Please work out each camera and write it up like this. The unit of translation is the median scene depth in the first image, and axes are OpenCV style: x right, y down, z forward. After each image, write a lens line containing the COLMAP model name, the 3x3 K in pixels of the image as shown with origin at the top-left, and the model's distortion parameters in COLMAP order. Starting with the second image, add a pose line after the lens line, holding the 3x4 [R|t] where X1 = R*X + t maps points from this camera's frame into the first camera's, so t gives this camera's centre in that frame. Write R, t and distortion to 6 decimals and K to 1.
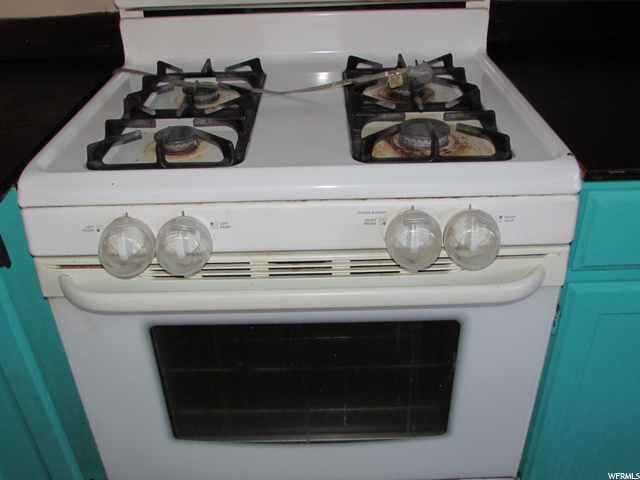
lens RADIAL K [[617.5, 0, 325.8], [0, 617.5, 241.5], [0, 0, 1]] dist [-0.066701, 0.000000]
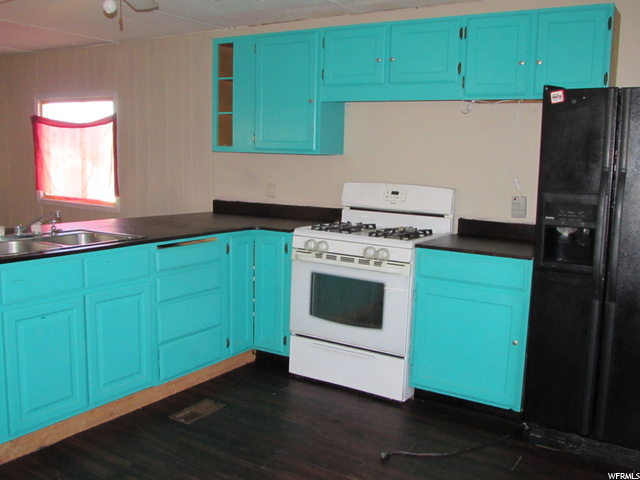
lens RADIAL K [[617.5, 0, 316.9], [0, 617.5, 238.6], [0, 0, 1]] dist [-0.066701, 0.000000]
pose [[0.839850, 0.128601, -0.527364, 1.862489], [-0.337387, 0.884745, -0.321552, 1.259526], [0.425231, 0.447982, 0.786442, -2.258784]]
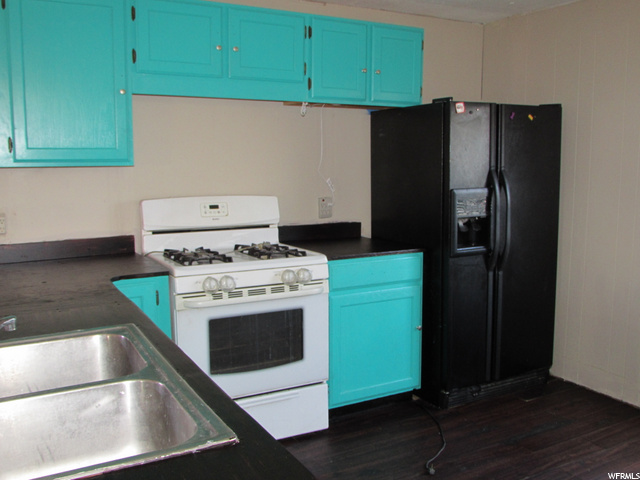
lens RADIAL K [[617.5, 0, 319.2], [0, 617.5, 240.0], [0, 0, 1]] dist [-0.066701, 0.000000]
pose [[0.876433, -0.034043, 0.480319, -1.296758], [0.239024, 0.896684, -0.372592, 1.078284], [-0.418010, 0.441359, 0.794021, -1.824873]]
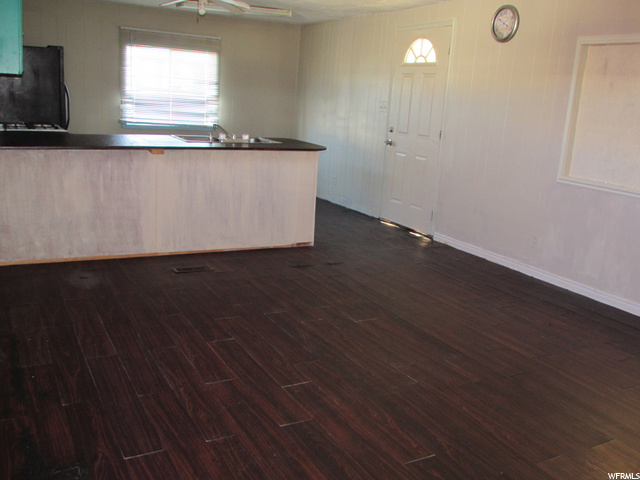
lens RADIAL K [[617.5, 0, 320.8], [0, 617.5, 240.7], [0, 0, 1]] dist [-0.066701, 0.000000]
pose [[-0.475312, -0.200826, 0.856591, -7.114737], [0.432817, 0.794273, 0.426381, -0.760397], [-0.765995, 0.573410, -0.290607, 1.457767]]
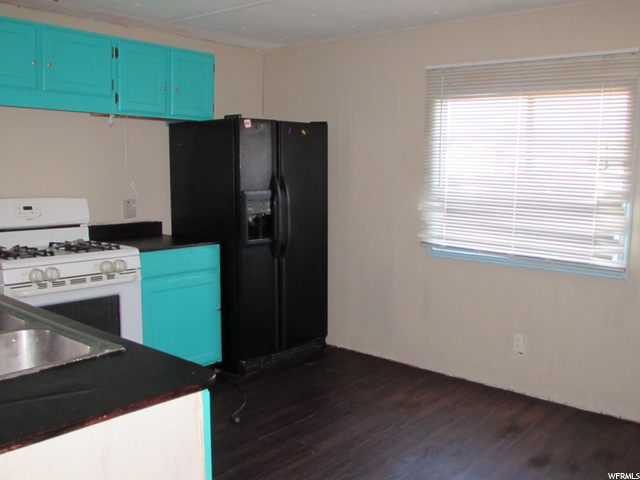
lens RADIAL K [[617.5, 0, 322.6], [0, 617.5, 239.5], [0, 0, 1]] dist [-0.066701, 0.000000]
pose [[0.650534, -0.048780, 0.757909, -1.826968], [0.384280, 0.881906, -0.273076, 1.366146], [-0.655084, 0.468894, 0.592455, -2.208682]]
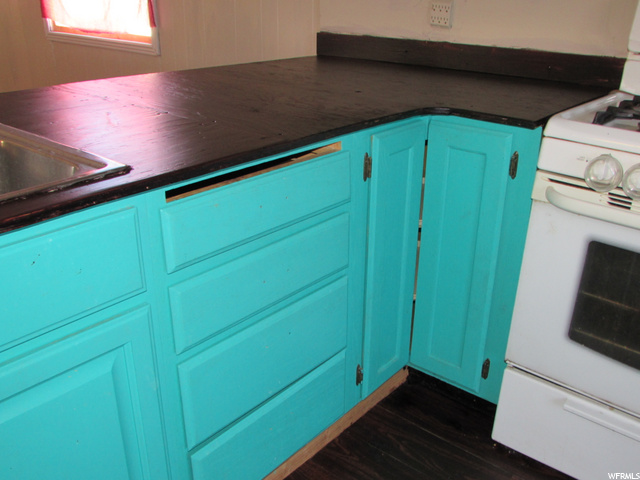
lens RADIAL K [[617.5, 0, 325.6], [0, 617.5, 243.4], [0, 0, 1]] dist [-0.066701, 0.000000]
pose [[0.765178, 0.299967, -0.569669, 0.060650], [-0.382231, 0.923671, -0.027040, 0.451662], [0.518076, 0.238436, 0.821429, -0.539622]]
